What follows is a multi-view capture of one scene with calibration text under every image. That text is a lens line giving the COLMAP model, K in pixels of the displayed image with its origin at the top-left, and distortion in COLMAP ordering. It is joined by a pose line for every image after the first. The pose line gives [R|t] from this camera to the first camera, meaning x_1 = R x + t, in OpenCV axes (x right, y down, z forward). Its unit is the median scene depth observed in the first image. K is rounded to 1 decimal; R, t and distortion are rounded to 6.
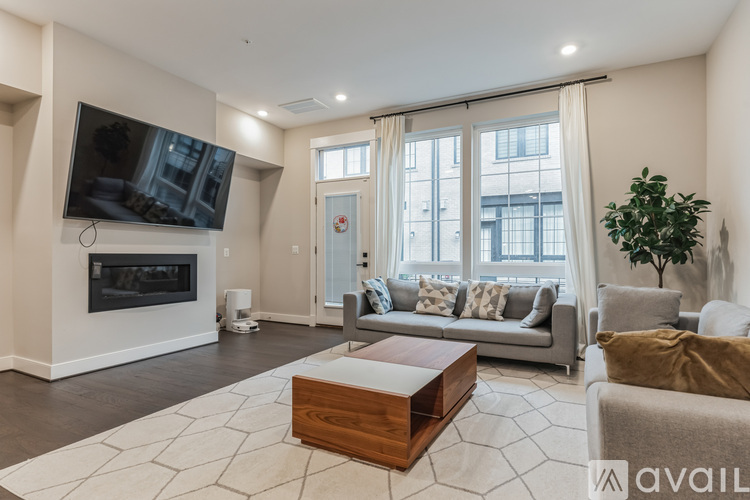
lens RADIAL K [[403.8, 0, 372.5], [0, 403.8, 254.4], [0, 0, 1]] dist [-0.003865, -0.001010]
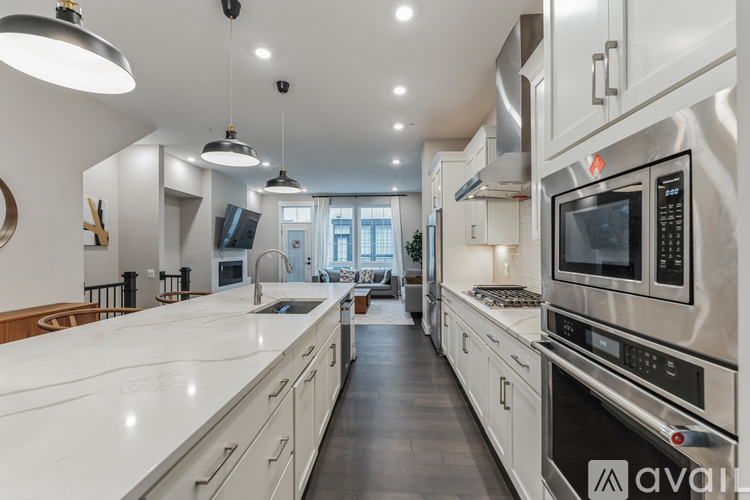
lens RADIAL K [[331.5, 0, 375.9], [0, 331.5, 252.2], [0, 0, 1]] dist [0.000178, 0.000022]
pose [[0.909064, -0.008266, 0.416574, -0.529449], [0.005053, 0.999948, 0.008815, -0.058066], [-0.416626, -0.005908, 0.909059, -0.930764]]
